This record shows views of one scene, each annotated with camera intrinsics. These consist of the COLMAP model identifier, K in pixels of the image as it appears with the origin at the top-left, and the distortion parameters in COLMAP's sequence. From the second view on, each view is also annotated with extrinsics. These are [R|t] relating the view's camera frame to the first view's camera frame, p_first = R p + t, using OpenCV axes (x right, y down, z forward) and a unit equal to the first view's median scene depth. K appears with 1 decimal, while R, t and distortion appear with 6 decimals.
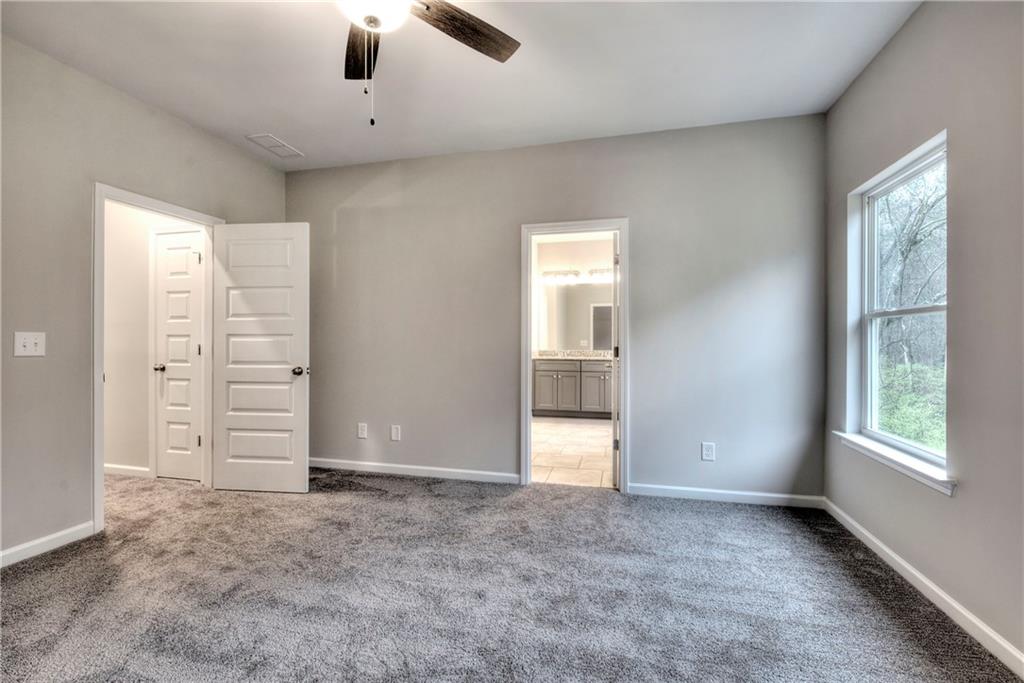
lens RADIAL K [[437.7, 0, 514.2], [0, 437.7, 339.1], [0, 0, 1]] dist [0.000194, -0.000310]
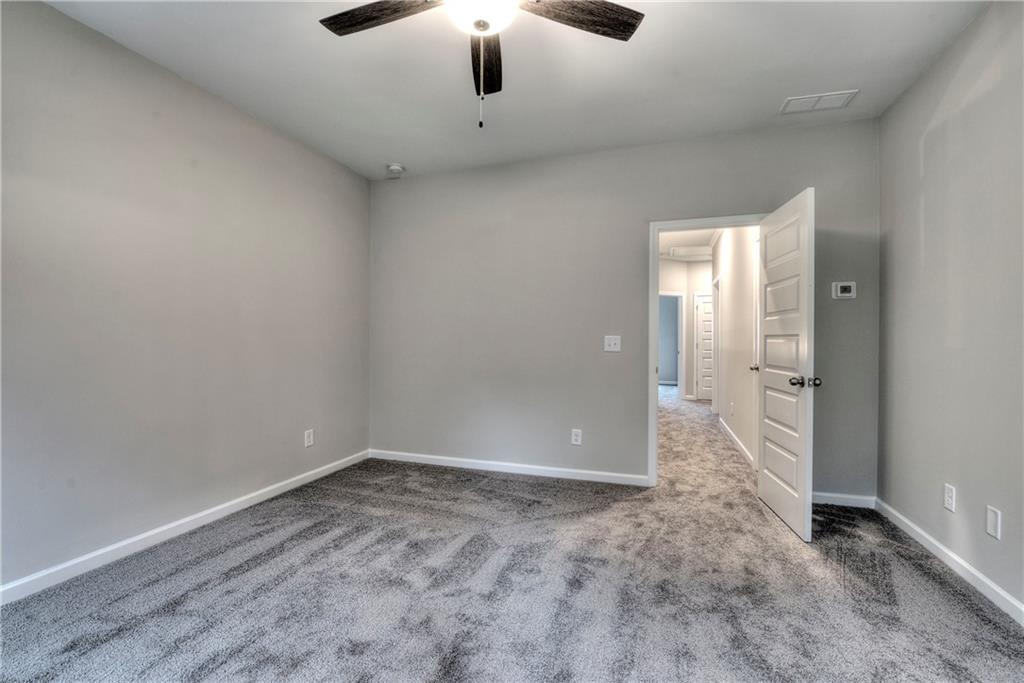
lens RADIAL K [[437.7, 0, 514.2], [0, 437.7, 339.1], [0, 0, 1]] dist [0.000194, -0.000310]
pose [[-0.063657, -0.004435, -0.997962, 0.350123], [0.001627, 0.999988, -0.004548, 0.000934], [0.997971, -0.001913, -0.063649, 0.592062]]
